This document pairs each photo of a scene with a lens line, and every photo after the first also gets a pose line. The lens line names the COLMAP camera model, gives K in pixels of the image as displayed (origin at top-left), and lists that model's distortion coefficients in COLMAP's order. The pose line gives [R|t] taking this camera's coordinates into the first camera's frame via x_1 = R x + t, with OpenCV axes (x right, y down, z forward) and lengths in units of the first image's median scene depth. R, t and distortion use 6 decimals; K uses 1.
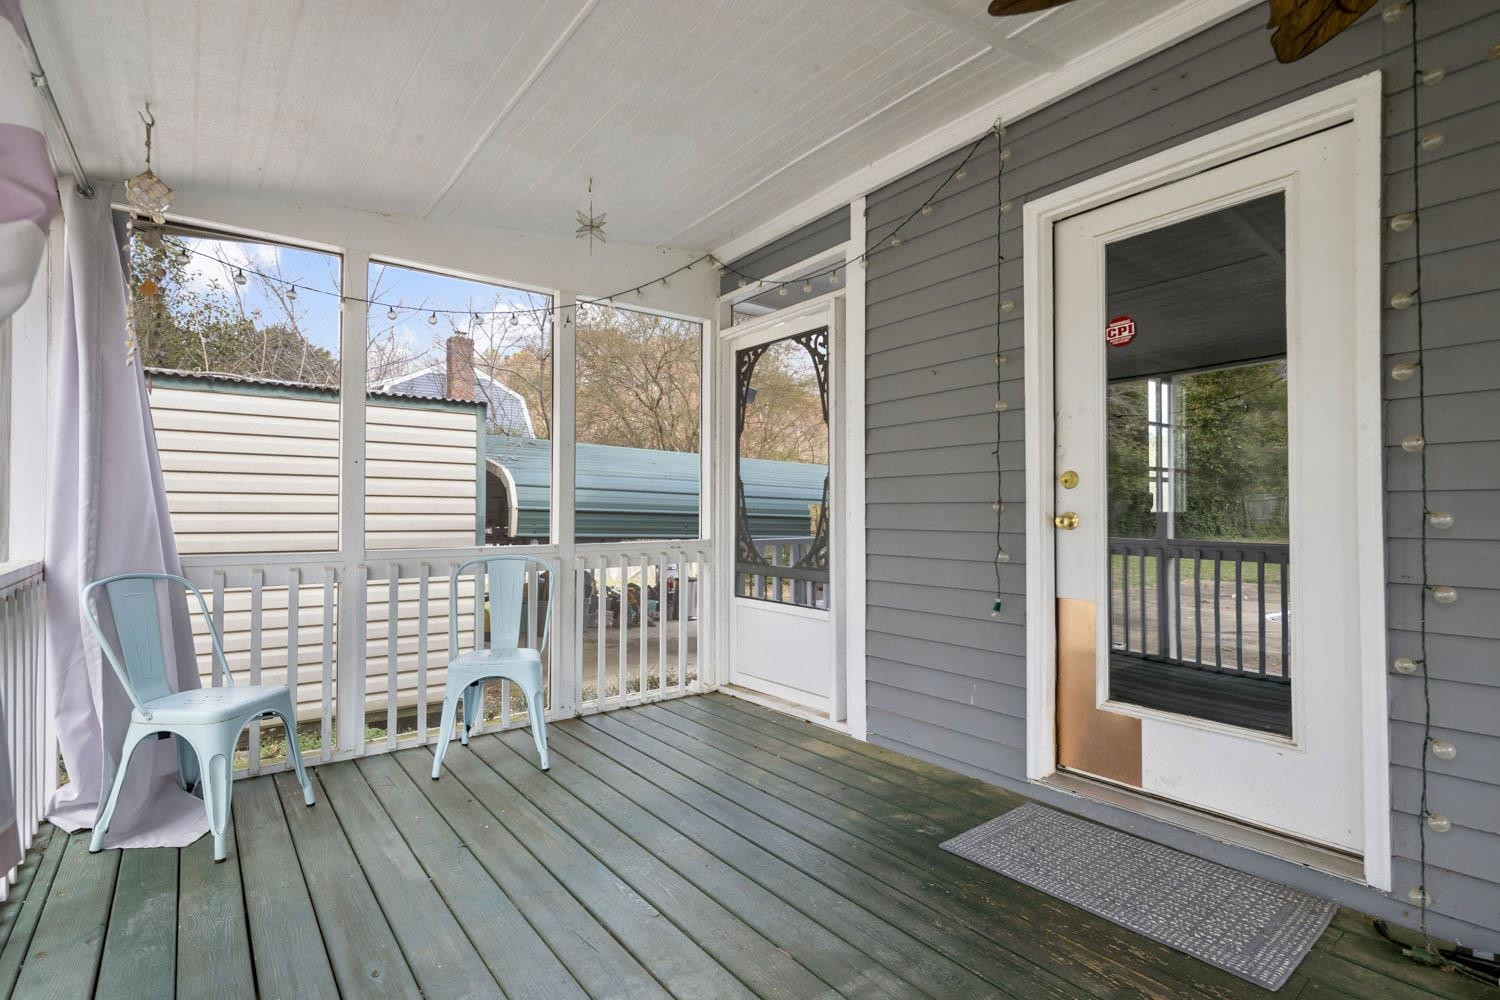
lens RADIAL K [[722.7, 0, 750.0], [0, 722.7, 500.0], [0, 0, 1]] dist [0.005612, -0.006792]
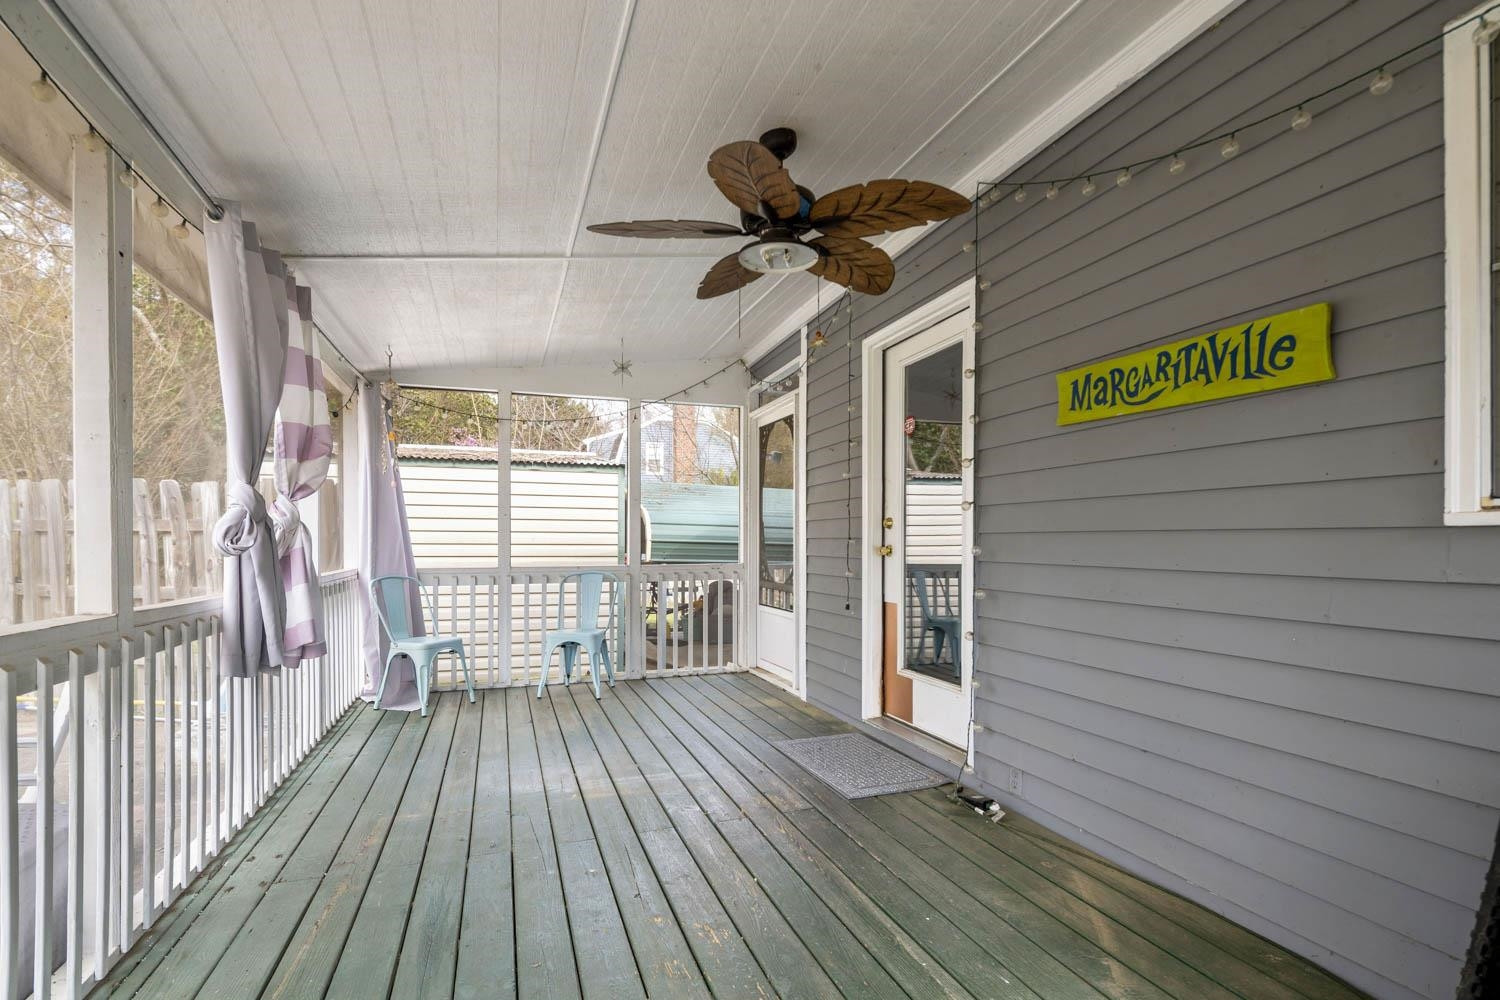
lens RADIAL K [[726.1, 0, 747.6], [0, 726.1, 541.9], [0, 0, 1]] dist [0.001690, -0.000308]
pose [[0.948004, -0.000875, -0.318257, 0.628022], [0.006424, 0.999845, 0.016386, -0.015513], [0.318194, -0.017579, 0.947863, -0.513261]]
